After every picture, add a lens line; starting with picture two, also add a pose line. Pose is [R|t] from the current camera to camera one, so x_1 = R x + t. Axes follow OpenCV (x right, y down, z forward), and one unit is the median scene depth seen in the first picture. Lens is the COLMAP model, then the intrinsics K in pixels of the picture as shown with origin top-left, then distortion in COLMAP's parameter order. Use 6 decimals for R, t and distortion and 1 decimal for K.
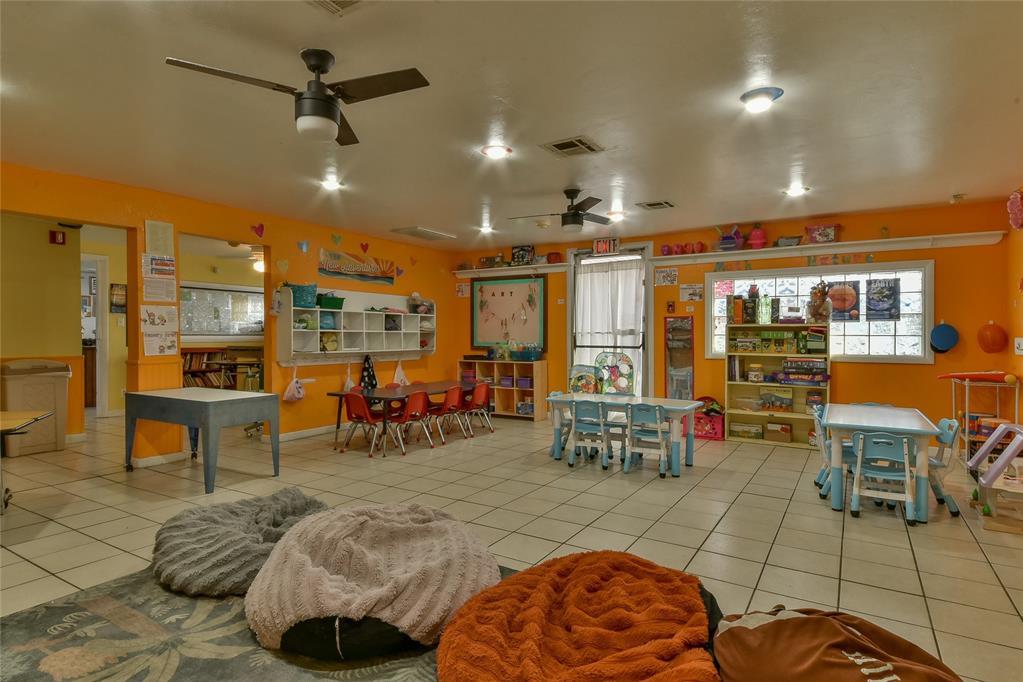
lens RADIAL K [[553.4, 0, 510.6], [0, 553.4, 339.2], [0, 0, 1]] dist [0.031759, -0.014501]
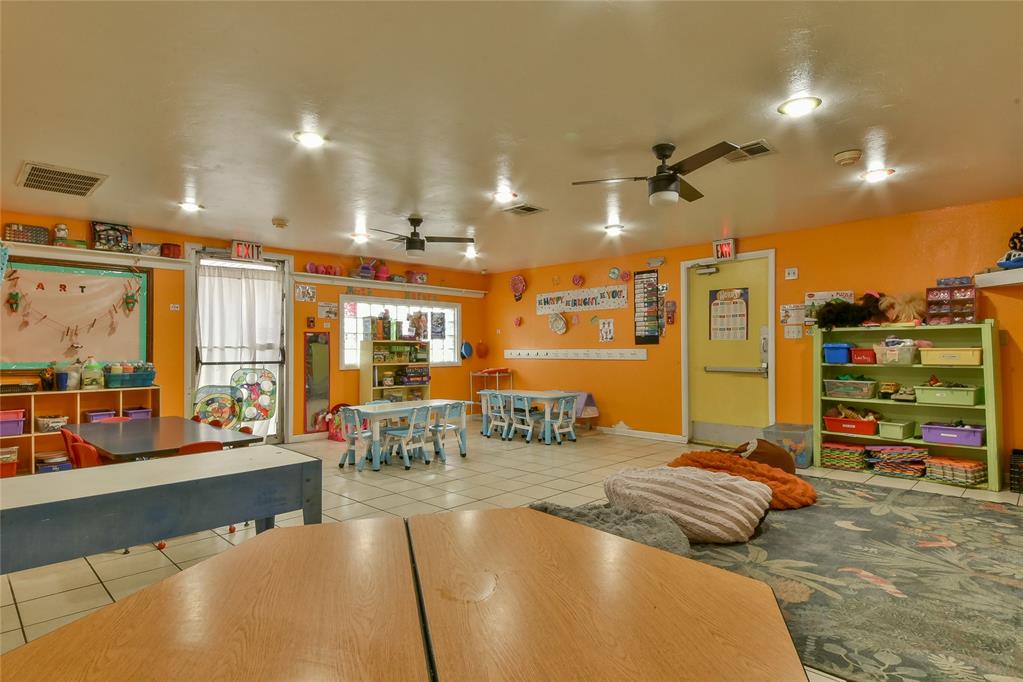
lens RADIAL K [[553.4, 0, 521.6], [0, 553.4, 346.8], [0, 0, 1]] dist [0.031759, -0.014501]
pose [[0.185072, 0.001434, 0.982724, -0.652858], [0.012996, 0.999908, -0.003906, -0.002999], [-0.982639, 0.013494, 0.185036, 0.408043]]
